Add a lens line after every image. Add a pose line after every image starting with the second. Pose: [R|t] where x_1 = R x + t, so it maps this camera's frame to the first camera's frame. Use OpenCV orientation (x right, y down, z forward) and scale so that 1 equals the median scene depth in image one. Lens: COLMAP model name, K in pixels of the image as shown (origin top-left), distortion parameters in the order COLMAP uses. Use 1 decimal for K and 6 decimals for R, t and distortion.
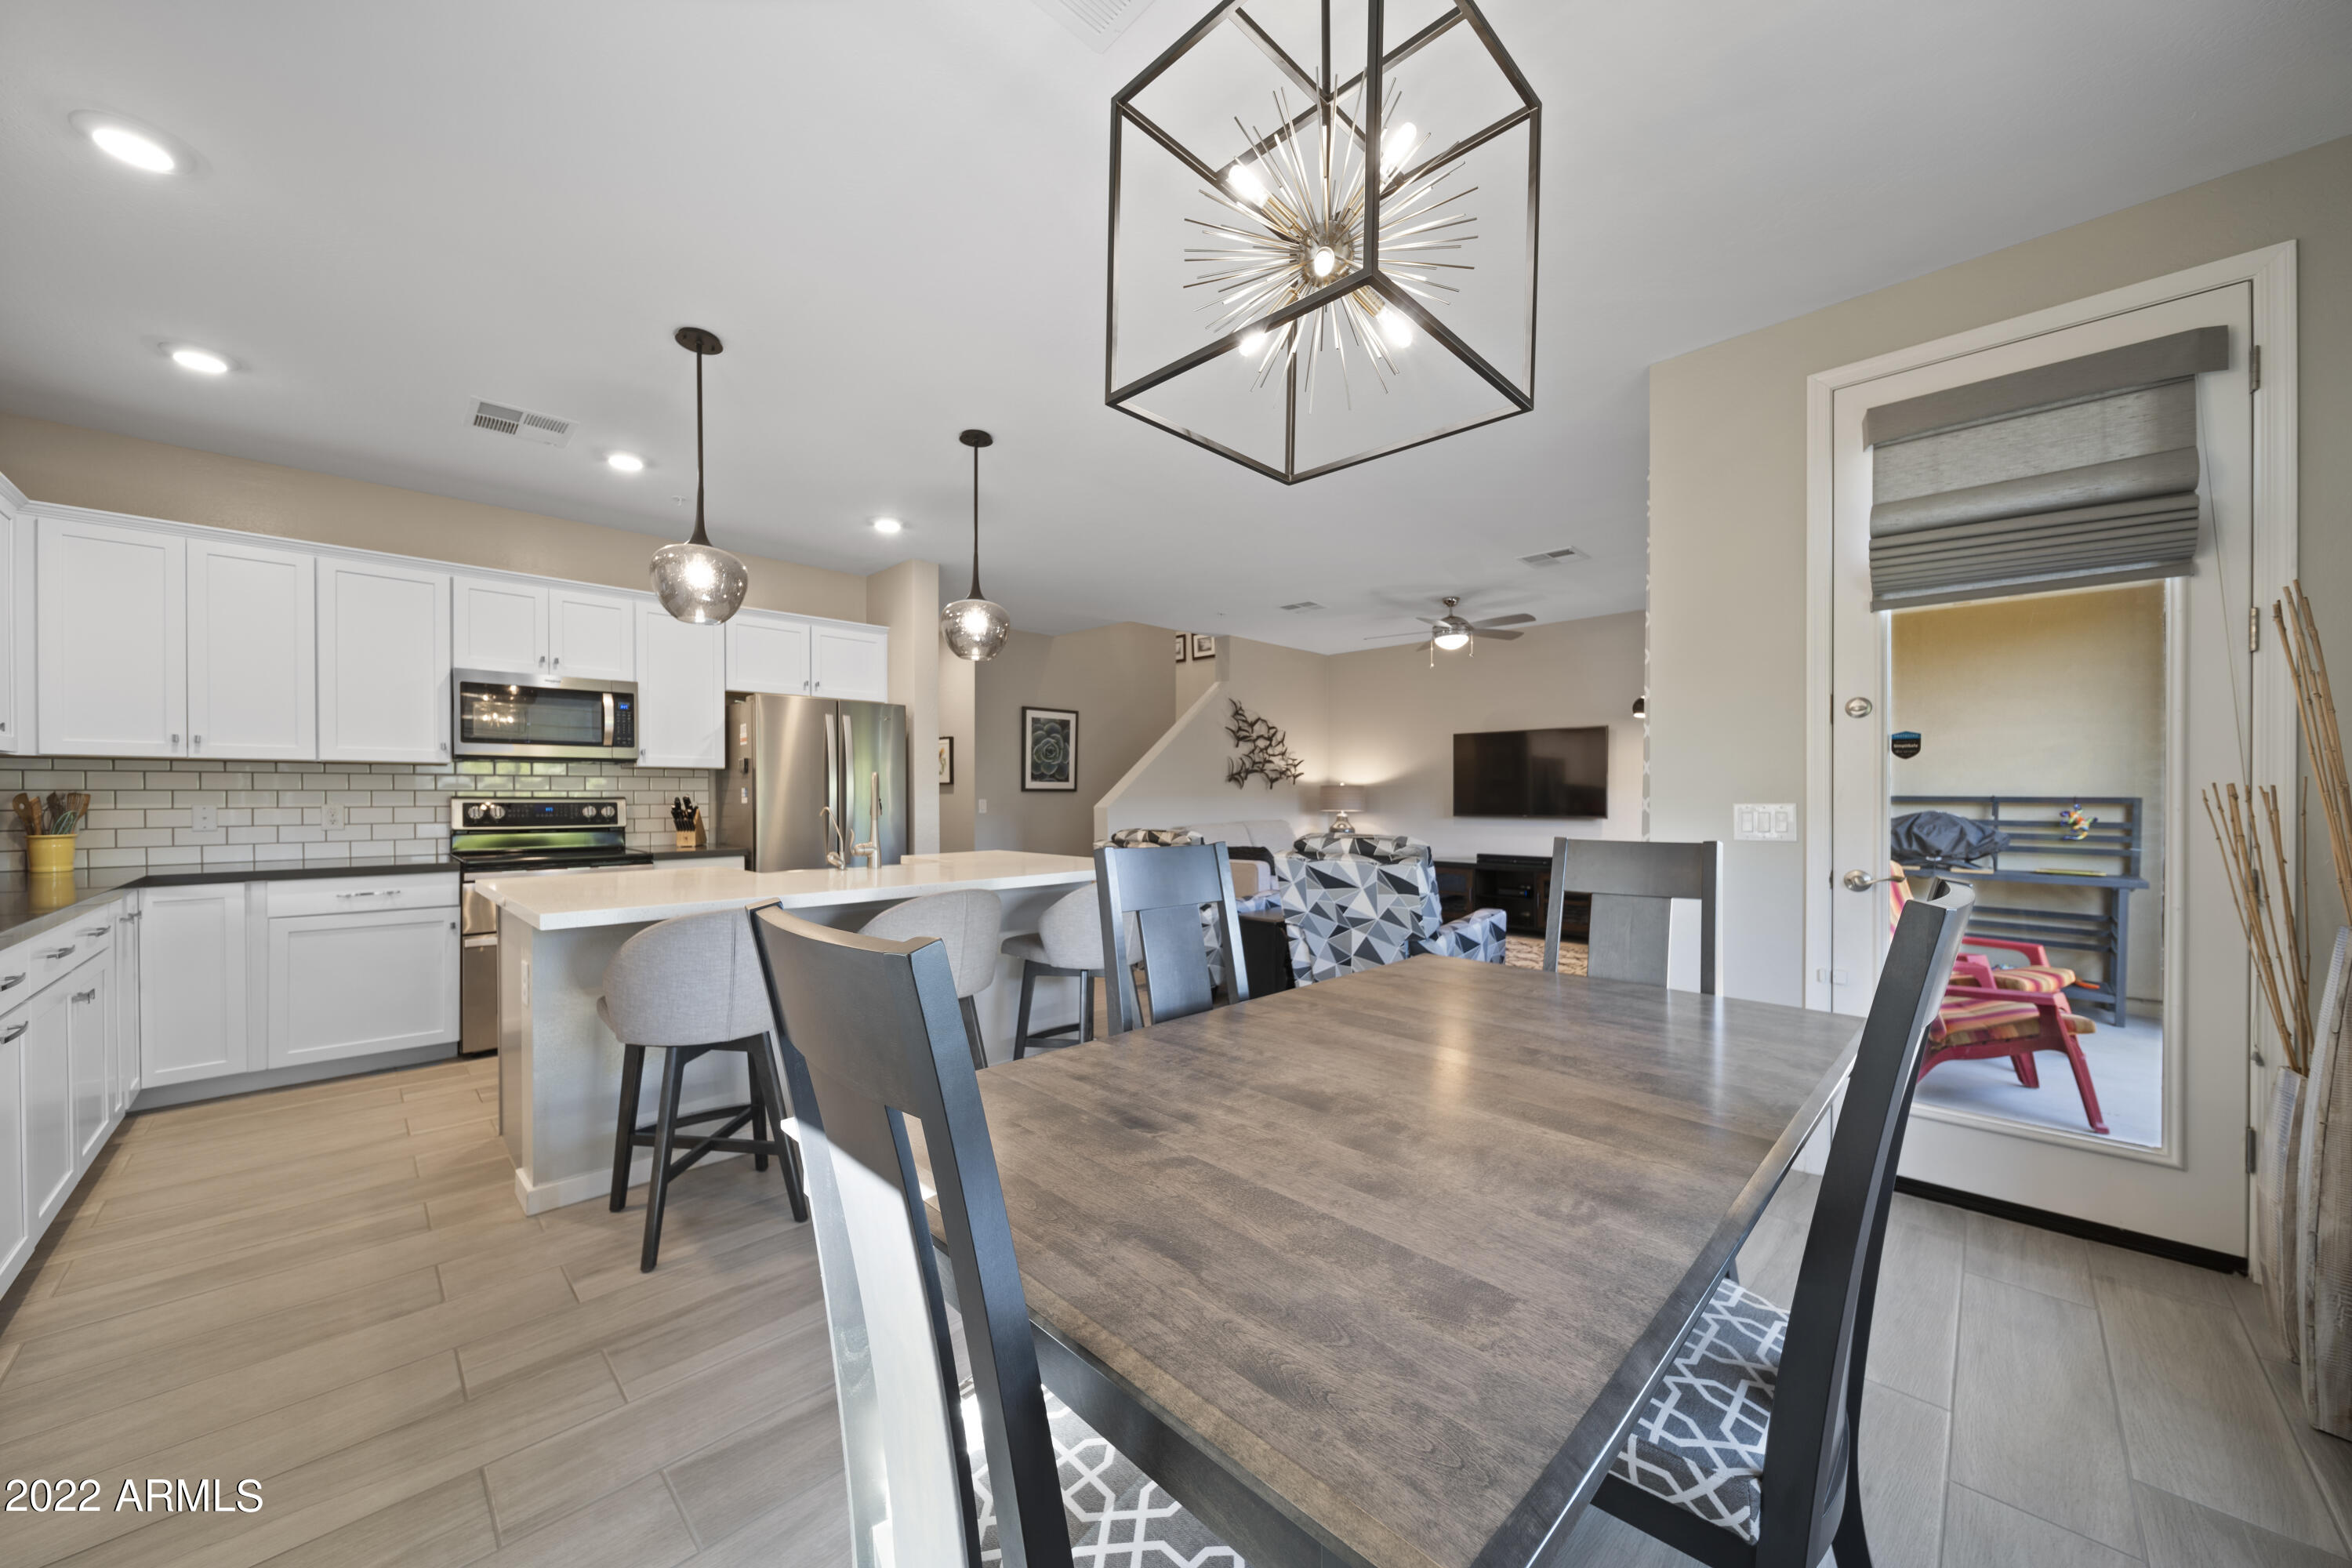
lens RADIAL K [[842.1, 0, 1173.8], [0, 842.1, 807.2], [0, 0, 1]] dist [-0.001626, -0.000078]
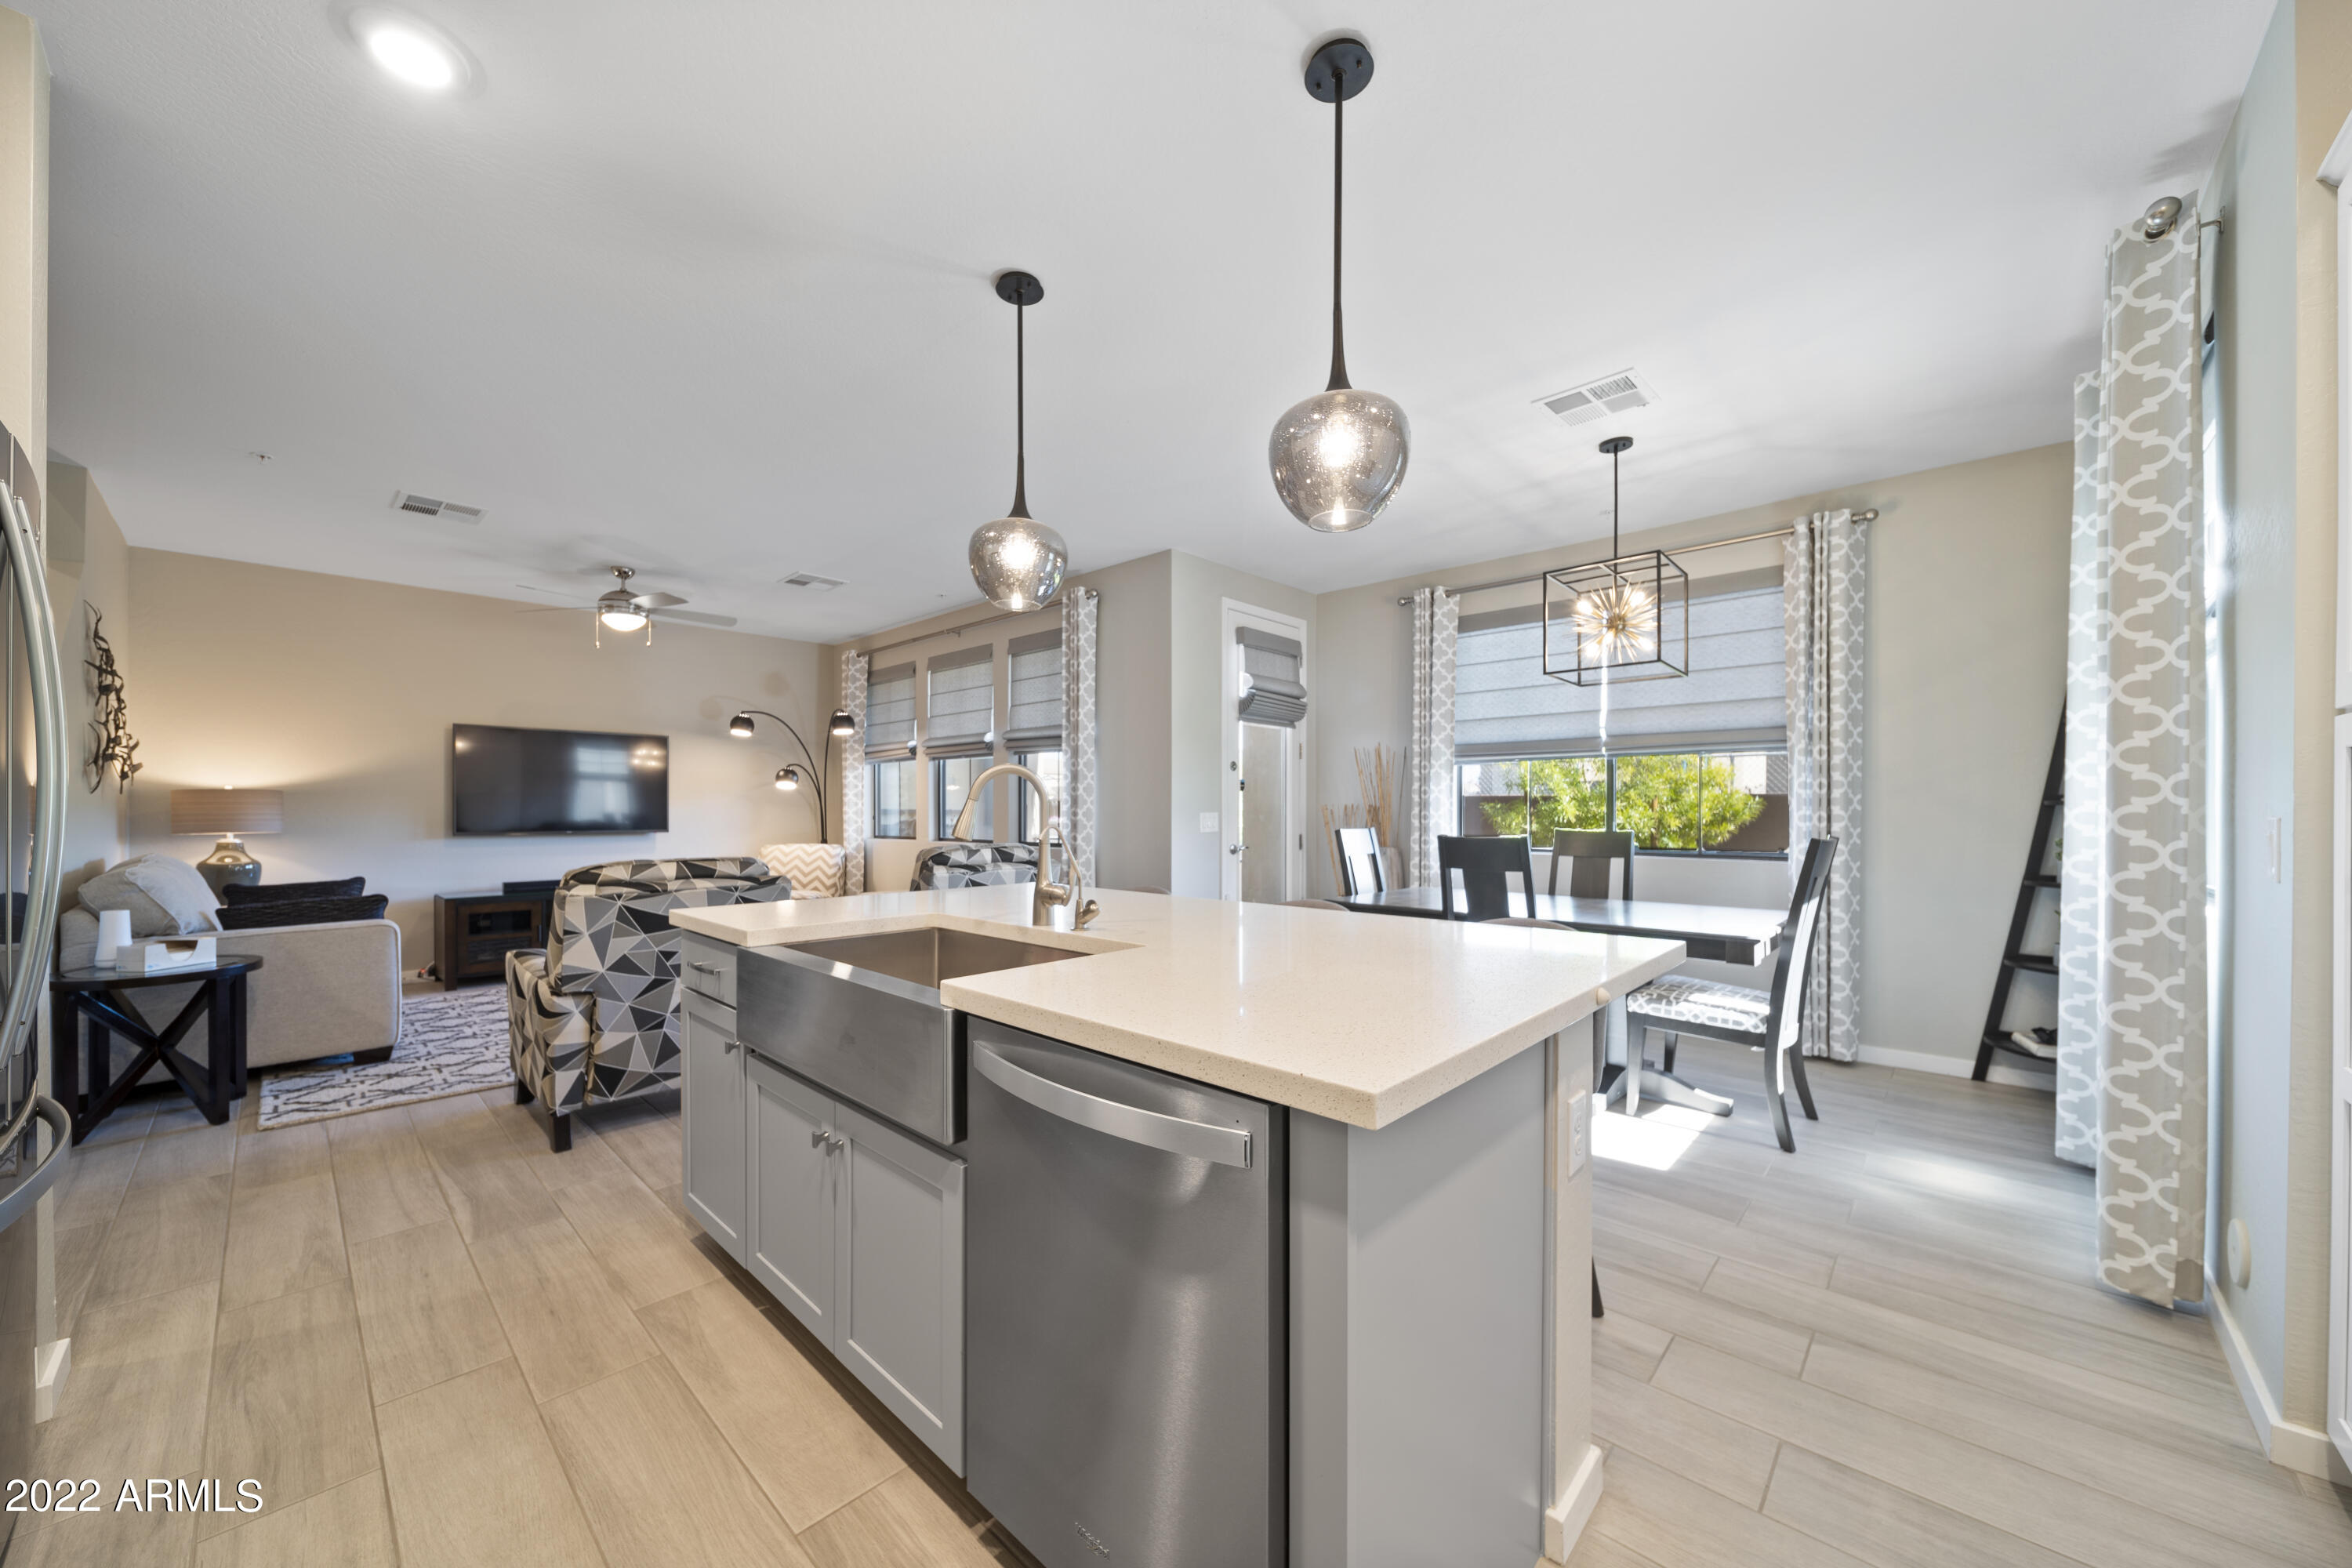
lens RADIAL K [[842.1, 0, 1173.8], [0, 842.1, 807.2], [0, 0, 1]] dist [-0.001626, -0.000078]
pose [[-0.028988, 0.003539, 0.999573, -0.561292], [0.012082, 0.999922, -0.003190, -0.005357], [-0.999507, 0.011985, -0.029029, 0.541424]]
